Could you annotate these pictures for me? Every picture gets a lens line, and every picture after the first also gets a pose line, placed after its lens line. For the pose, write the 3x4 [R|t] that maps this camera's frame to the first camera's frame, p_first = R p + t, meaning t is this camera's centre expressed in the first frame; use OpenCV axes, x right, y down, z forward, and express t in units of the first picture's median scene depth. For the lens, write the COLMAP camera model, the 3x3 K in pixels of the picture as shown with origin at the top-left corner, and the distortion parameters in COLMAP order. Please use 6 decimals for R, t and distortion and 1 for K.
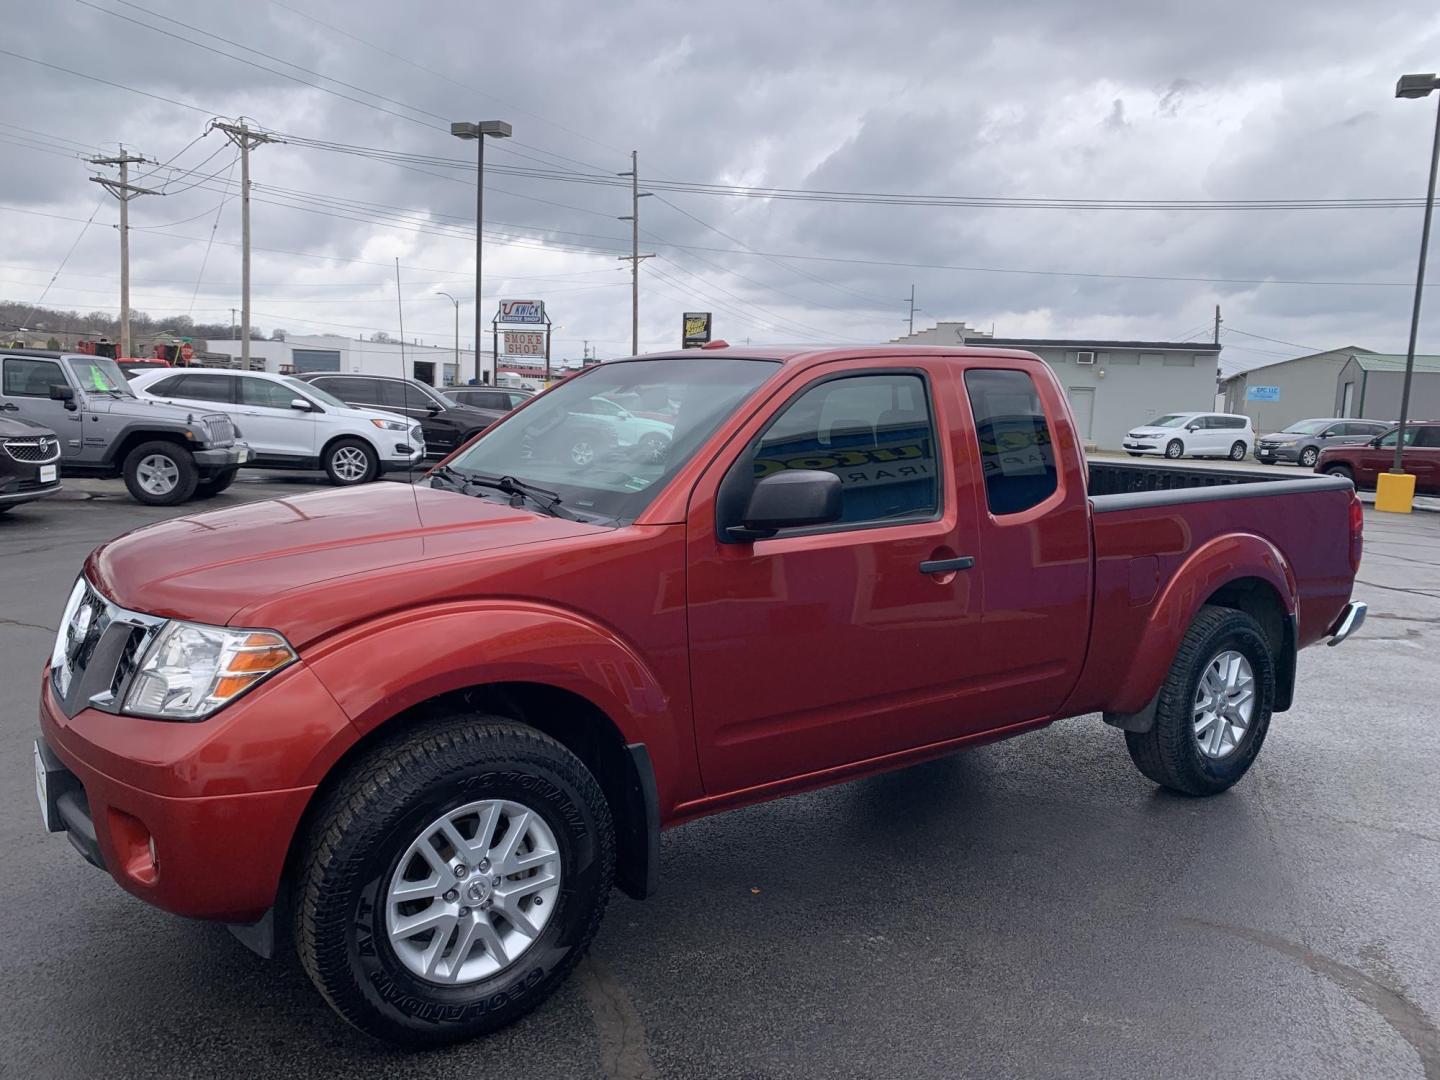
lens RADIAL K [[1081.9, 0, 728.2], [0, 1081.9, 542.3], [0, 0, 1]] dist [0.007376, -0.004752]
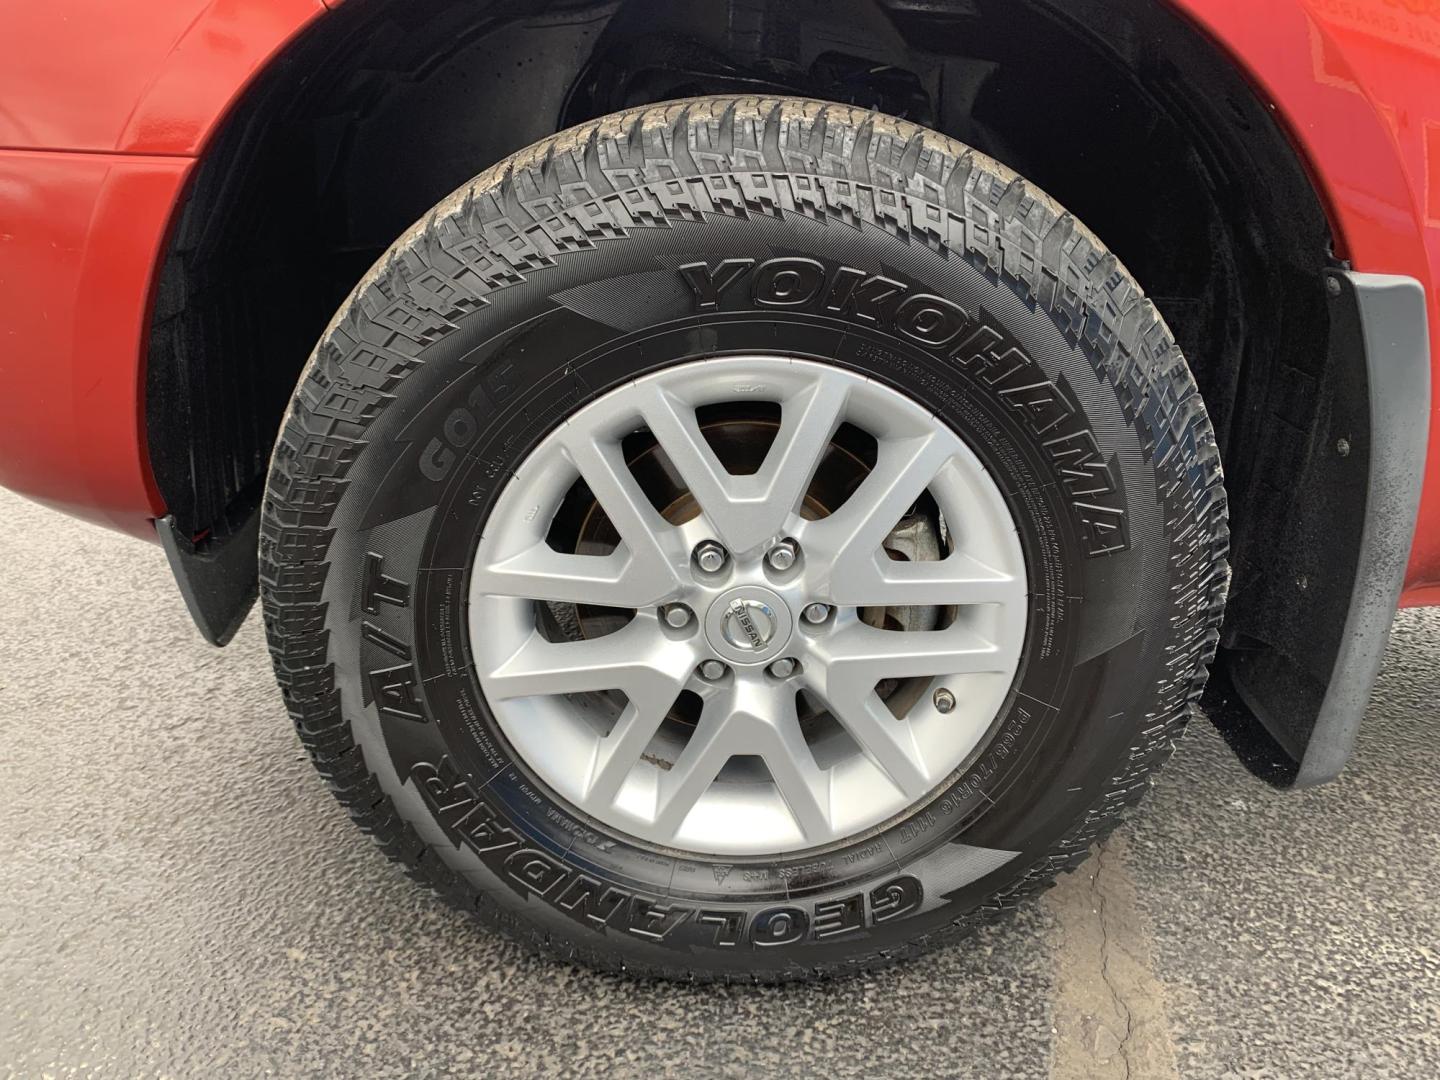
lens RADIAL K [[1081.9, 0, 728.2], [0, 1081.9, 542.3], [0, 0, 1]] dist [0.007376, -0.004752]
pose [[0.815229, 0.230939, -0.531102, -0.012502], [-0.082668, 0.954067, 0.287963, 0.038761], [0.573209, -0.190850, 0.796874, 0.141780]]
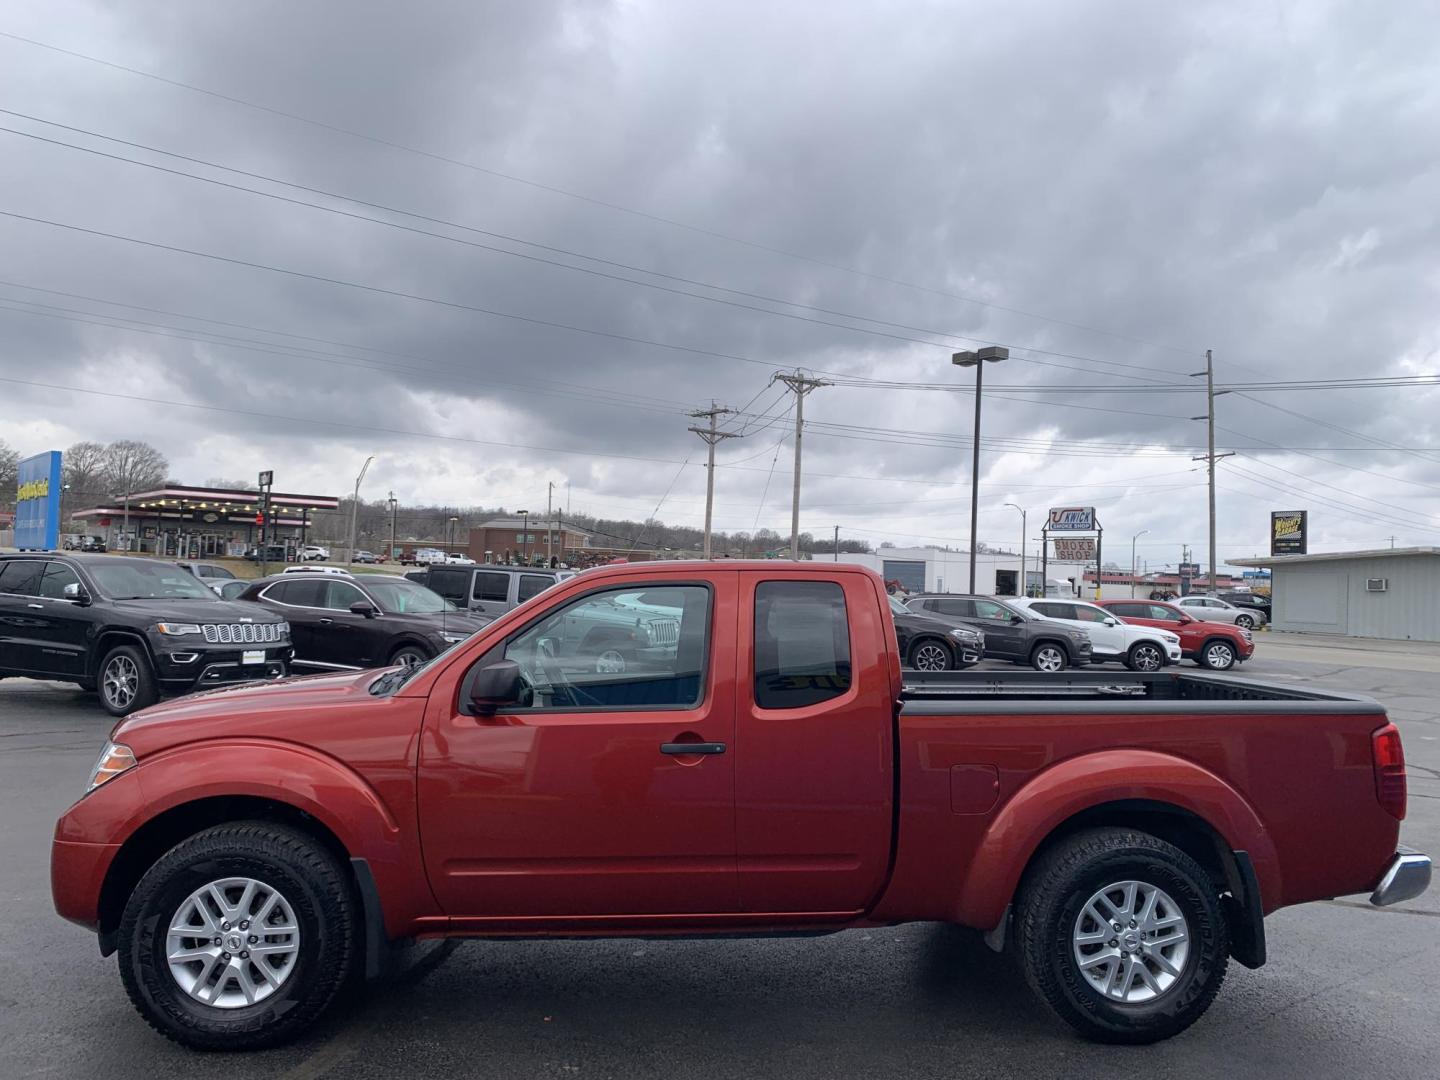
lens RADIAL K [[1081.9, 0, 728.2], [0, 1081.9, 542.3], [0, 0, 1]] dist [0.007376, -0.004752]
pose [[0.864328, -0.029814, -0.502044, 0.210769], [-0.065632, 0.983018, -0.171370, -0.000018], [0.498627, 0.181070, 0.847694, 0.000075]]
